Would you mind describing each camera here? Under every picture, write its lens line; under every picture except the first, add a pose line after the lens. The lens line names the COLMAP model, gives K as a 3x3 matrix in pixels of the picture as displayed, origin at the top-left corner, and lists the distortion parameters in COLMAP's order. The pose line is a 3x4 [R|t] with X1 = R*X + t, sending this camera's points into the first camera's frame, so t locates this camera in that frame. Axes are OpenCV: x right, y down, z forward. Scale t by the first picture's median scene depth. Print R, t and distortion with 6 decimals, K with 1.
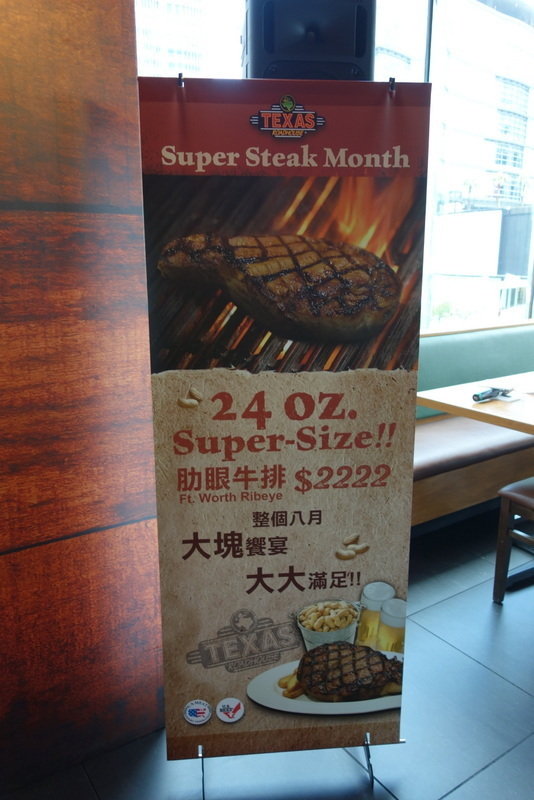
lens RADIAL K [[640.4, 0, 270.0], [0, 640.4, 399.5], [0, 0, 1]] dist [0.008739, -0.011752]
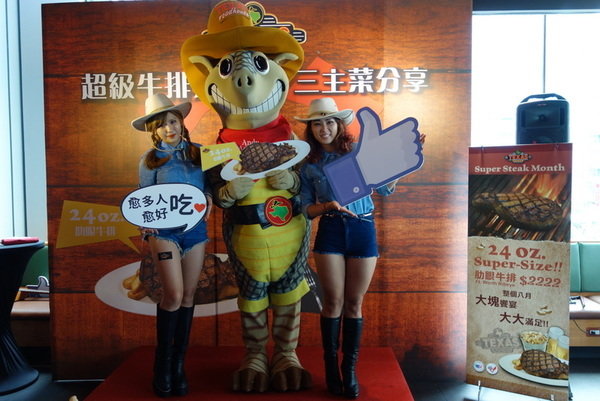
lens RADIAL K [[480.3, 0, 301.7], [0, 480.3, 200.6], [0, 0, 1]] dist [0.008739, -0.011752]
pose [[0.816272, 0.020016, -0.577321, 0.468045], [-0.127189, 0.981102, -0.145817, 0.216033], [0.563491, 0.192456, 0.803392, -1.267891]]
